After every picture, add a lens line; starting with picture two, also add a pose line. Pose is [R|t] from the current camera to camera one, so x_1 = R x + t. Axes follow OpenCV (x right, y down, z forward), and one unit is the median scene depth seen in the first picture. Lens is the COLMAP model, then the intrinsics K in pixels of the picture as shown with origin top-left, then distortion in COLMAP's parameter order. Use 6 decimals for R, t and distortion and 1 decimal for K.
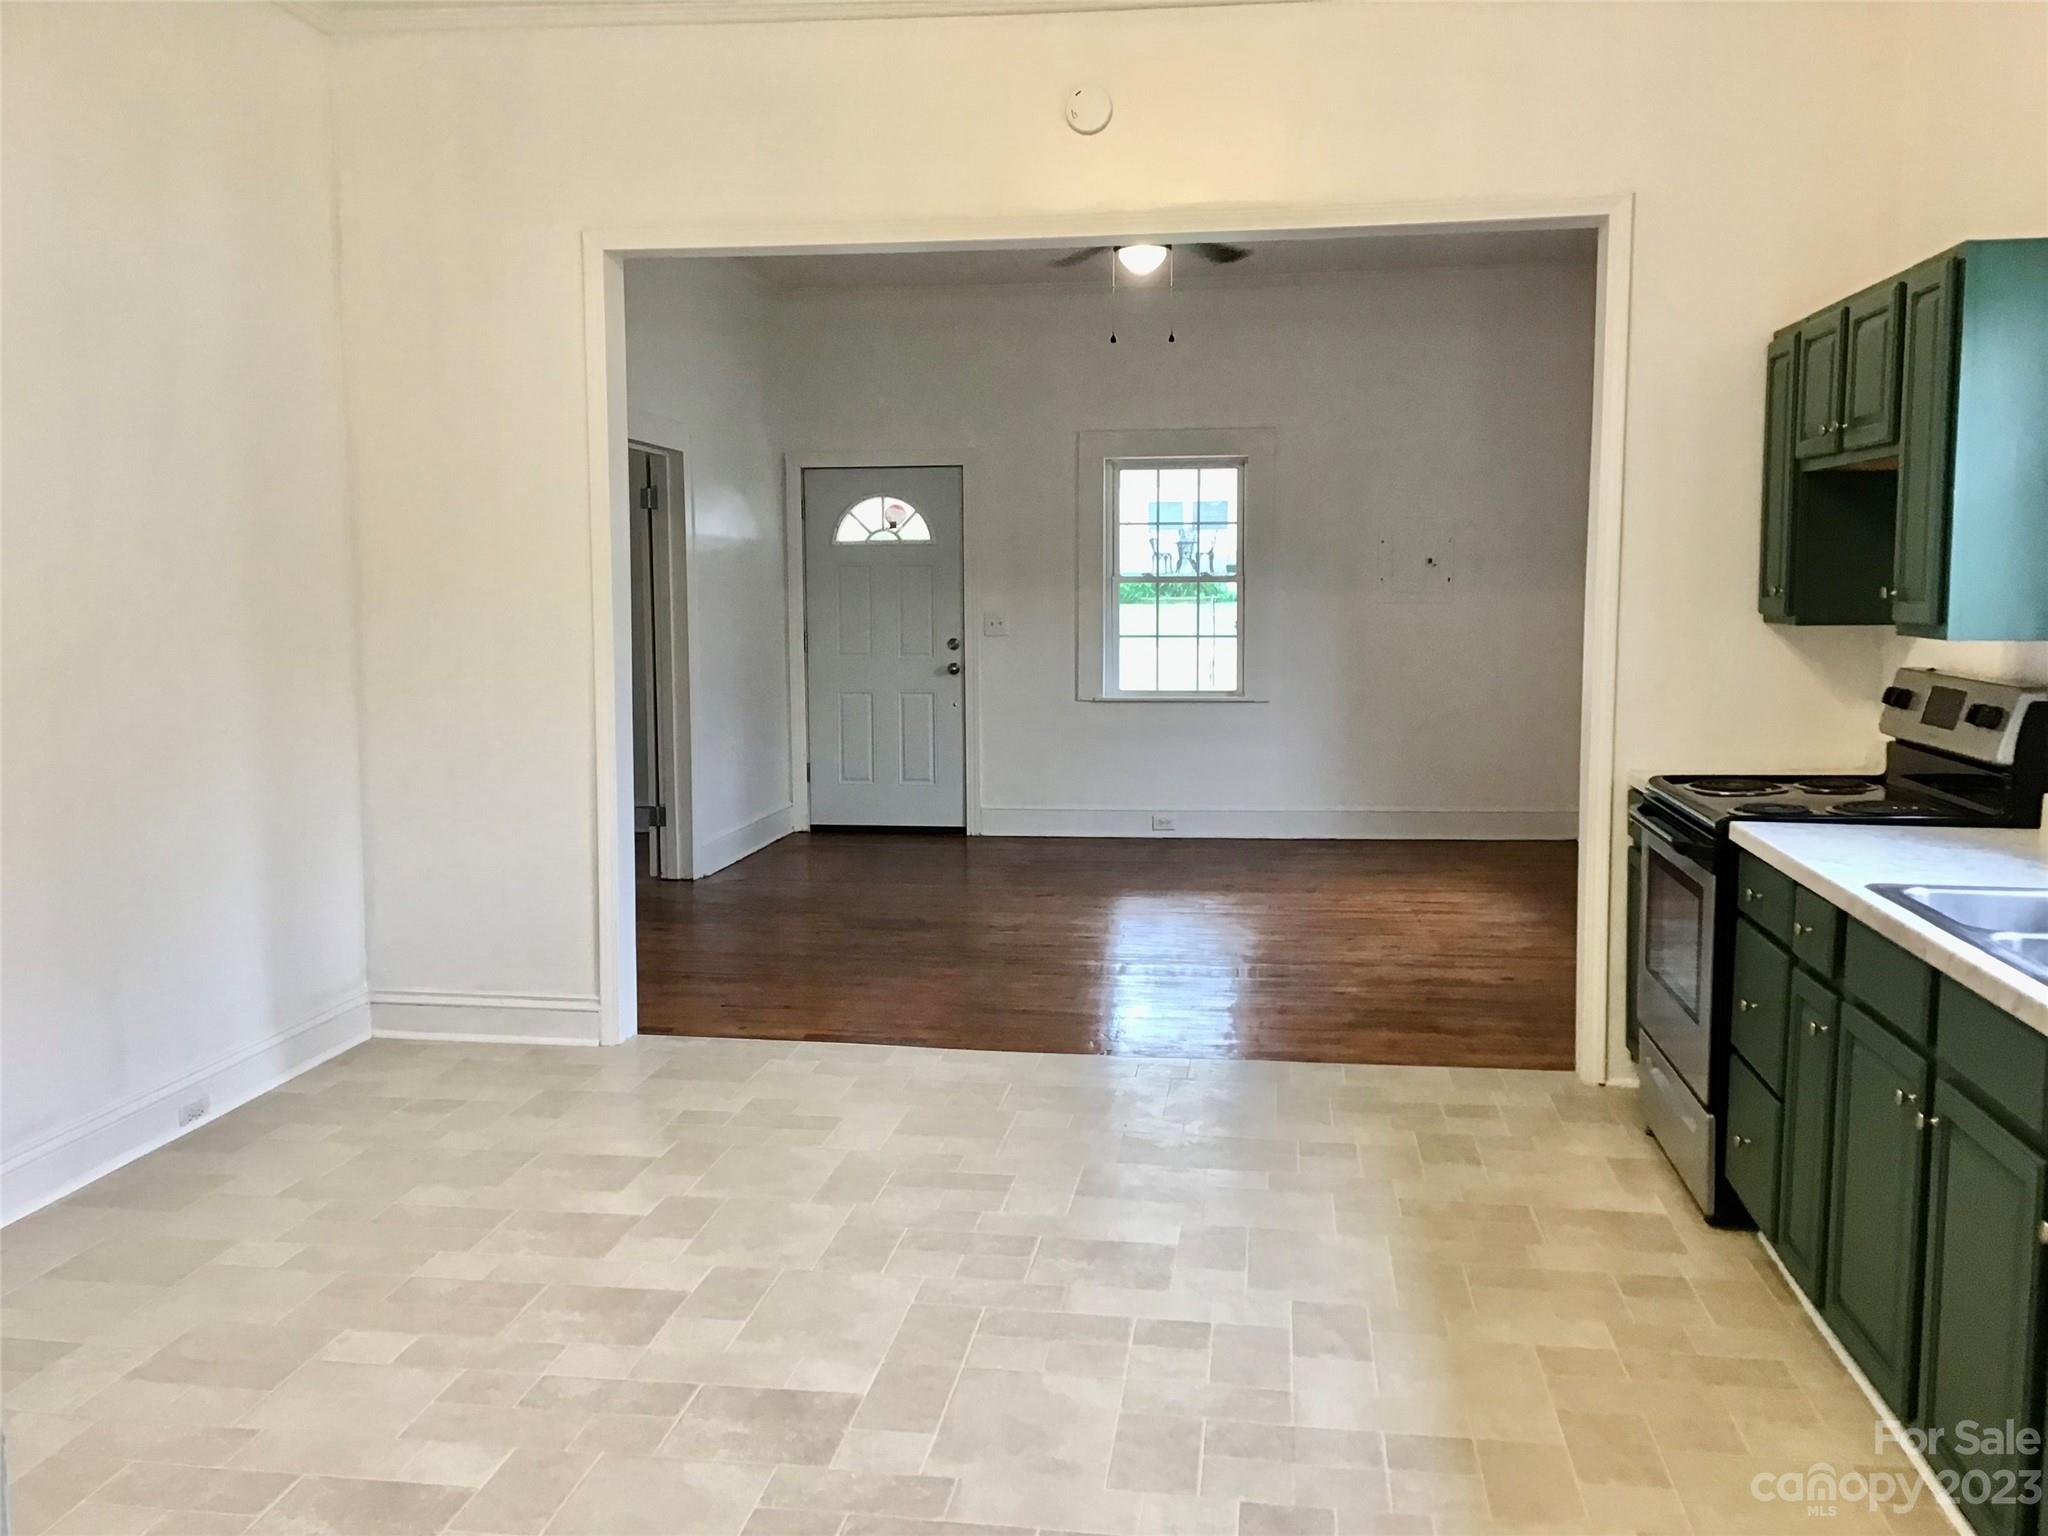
lens RADIAL K [[1825.6, 0, 1016.6], [0, 1825.6, 774.2], [0, 0, 1]] dist [0.138344, -0.240178]
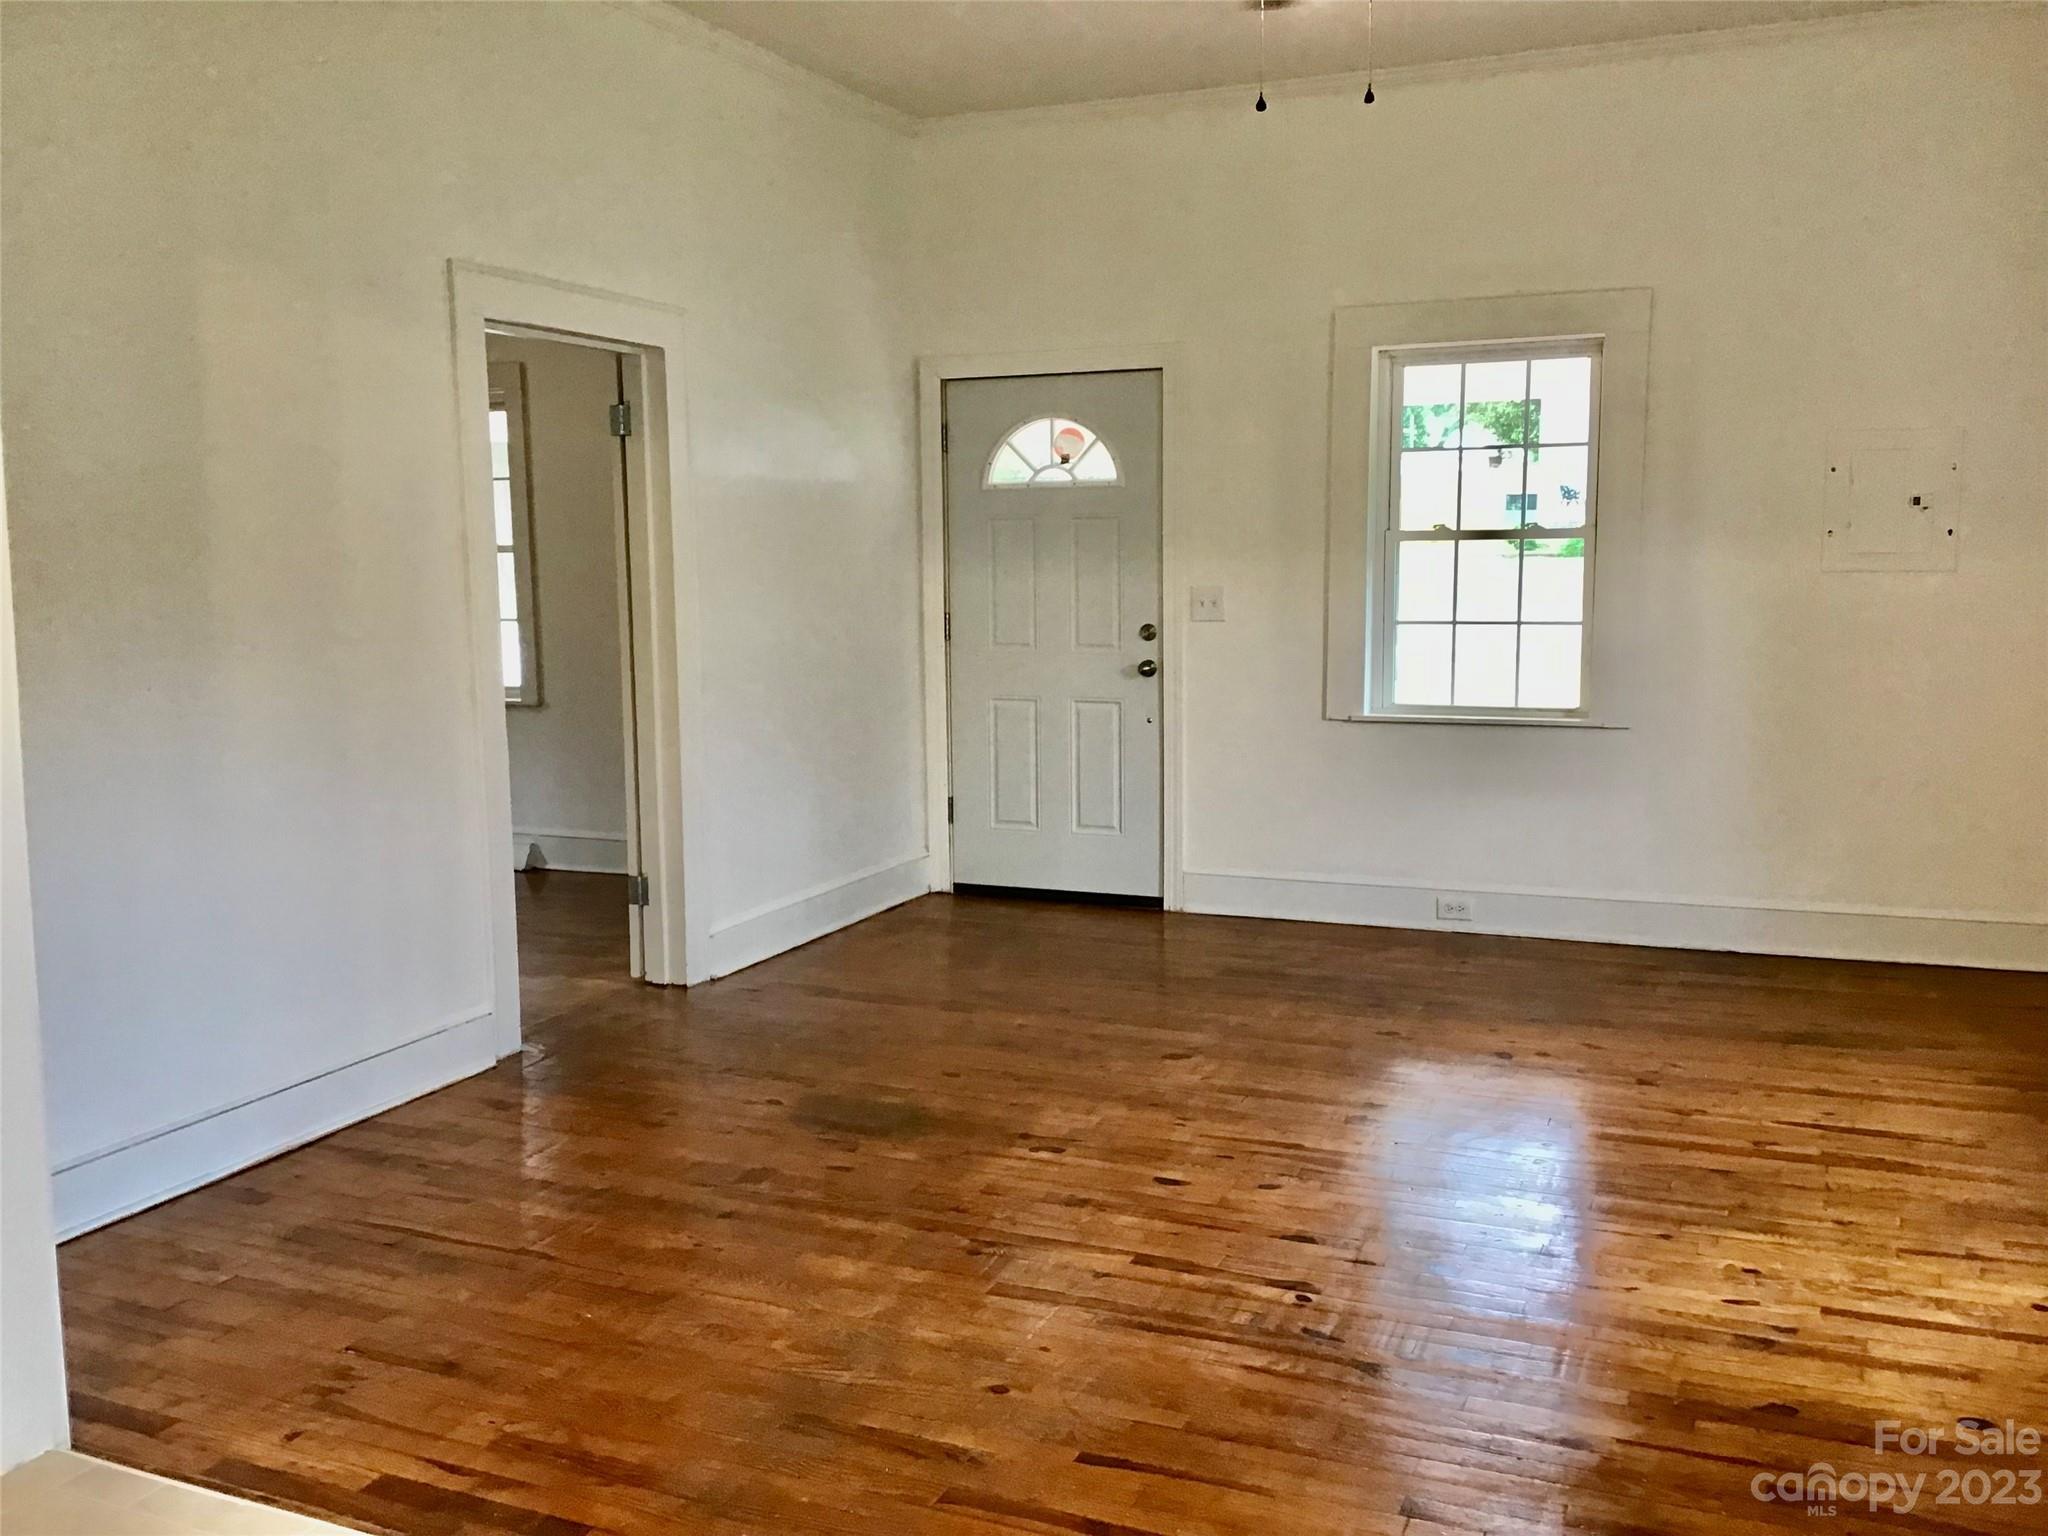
lens RADIAL K [[1825.6, 0, 1016.6], [0, 1825.6, 774.2], [0, 0, 1]] dist [0.138344, -0.240178]
pose [[0.964254, 0.027875, -0.263509, 0.183483], [-0.021068, 0.999368, 0.028622, -0.066951], [0.264140, -0.022048, 0.964232, 0.594807]]
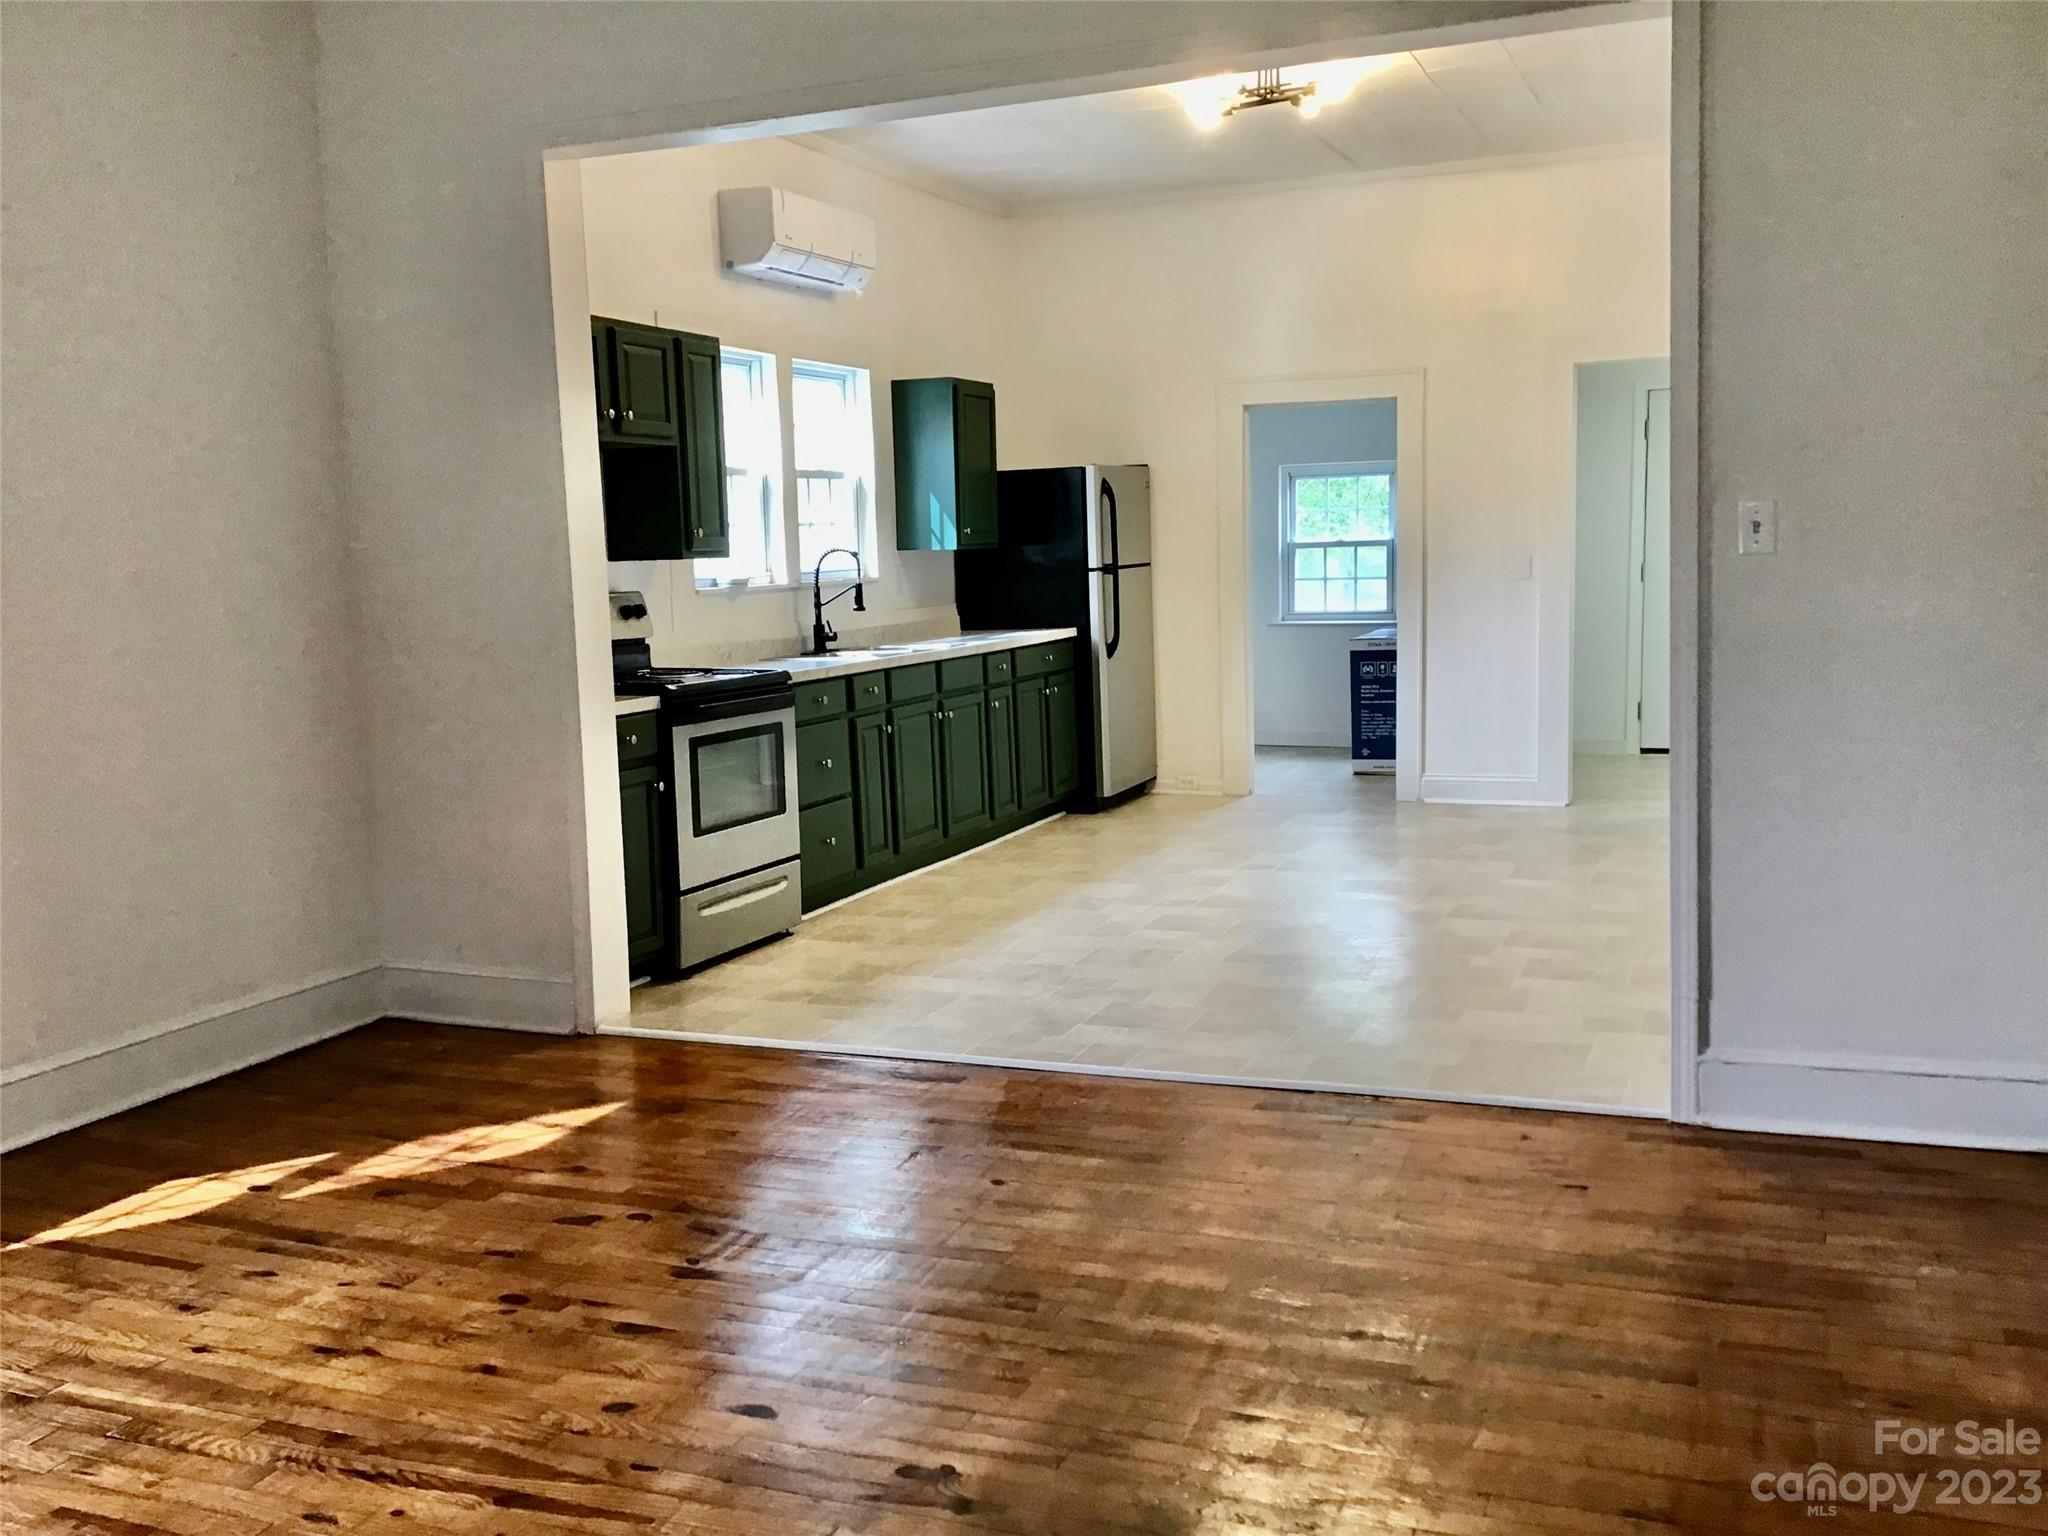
lens RADIAL K [[1825.6, 0, 1016.6], [0, 1825.6, 774.2], [0, 0, 1]] dist [0.138344, -0.240178]
pose [[-0.966057, 0.001121, 0.258326, -0.154156], [0.061486, 0.972250, 0.225718, -0.167579], [-0.250904, 0.233940, -0.939319, 1.758212]]
